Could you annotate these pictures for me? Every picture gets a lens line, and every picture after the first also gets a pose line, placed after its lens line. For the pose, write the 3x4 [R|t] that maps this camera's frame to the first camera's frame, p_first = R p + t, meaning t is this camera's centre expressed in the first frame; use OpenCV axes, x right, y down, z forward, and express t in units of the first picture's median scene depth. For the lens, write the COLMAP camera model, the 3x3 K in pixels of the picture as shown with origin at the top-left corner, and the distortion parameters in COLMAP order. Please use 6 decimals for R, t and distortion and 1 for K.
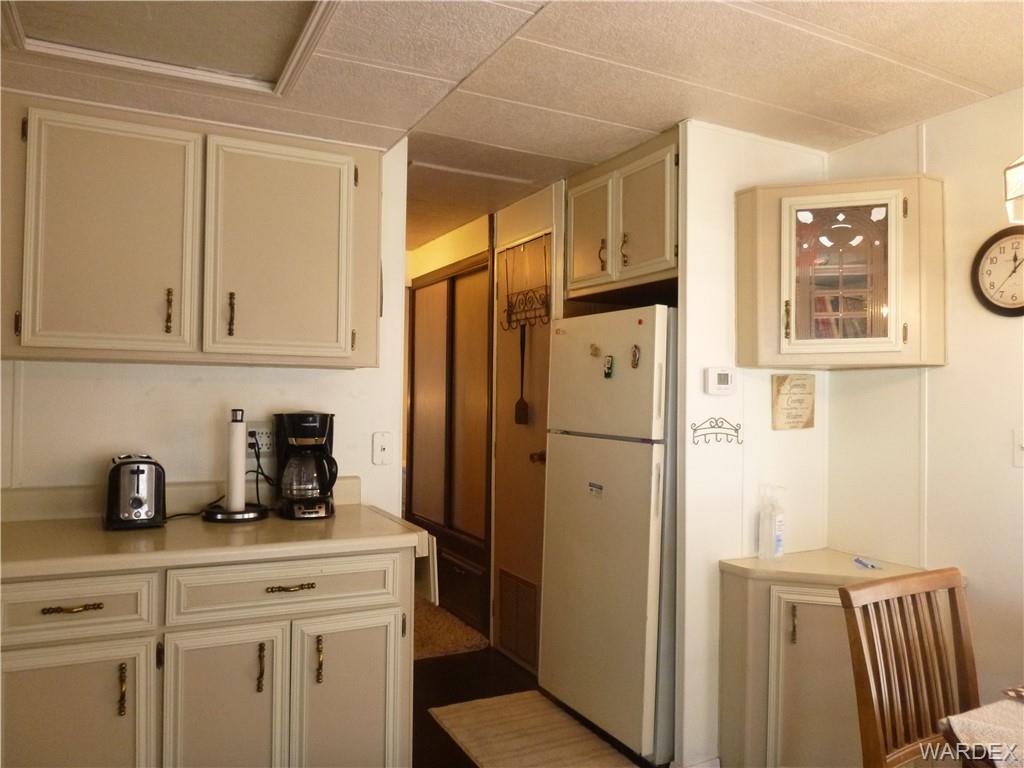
lens RADIAL K [[750.9, 0, 513.9], [0, 750.9, 383.1], [0, 0, 1]] dist [-0.023723, -0.007776]
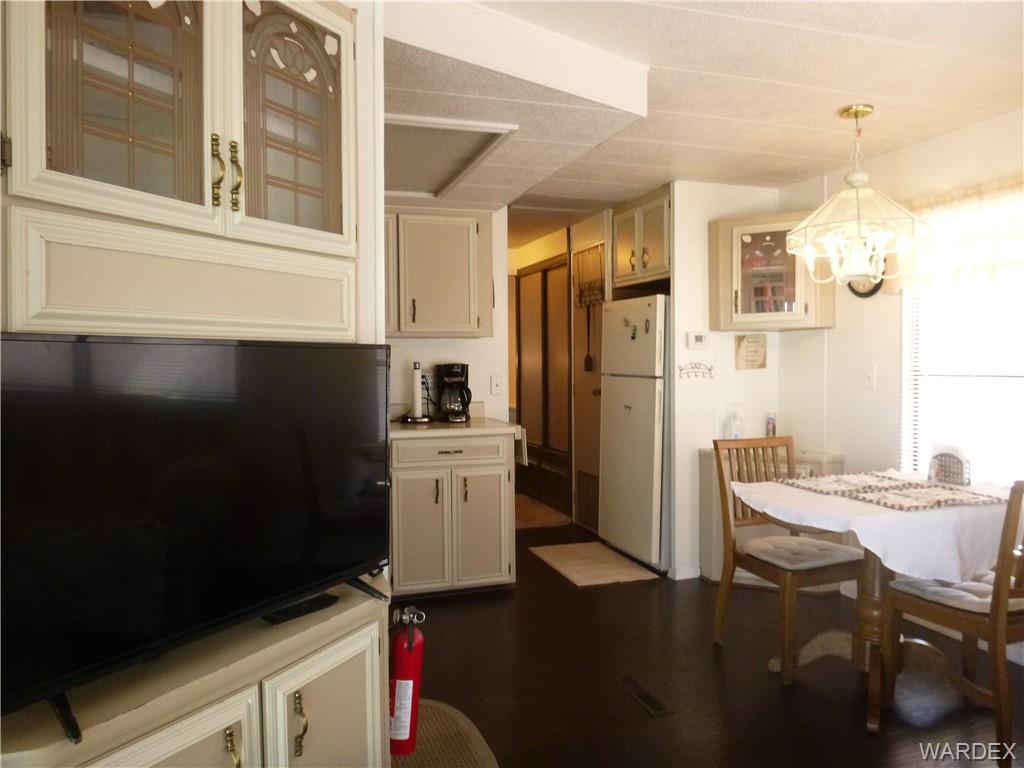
lens RADIAL K [[750.9, 0, 512.0], [0, 750.9, 386.1], [0, 0, 1]] dist [-0.023723, -0.007776]
pose [[0.987033, -0.014698, -0.159846, 0.135179], [0.023332, 0.998360, 0.052276, 0.002789], [0.158815, -0.055327, 0.985757, -0.691573]]
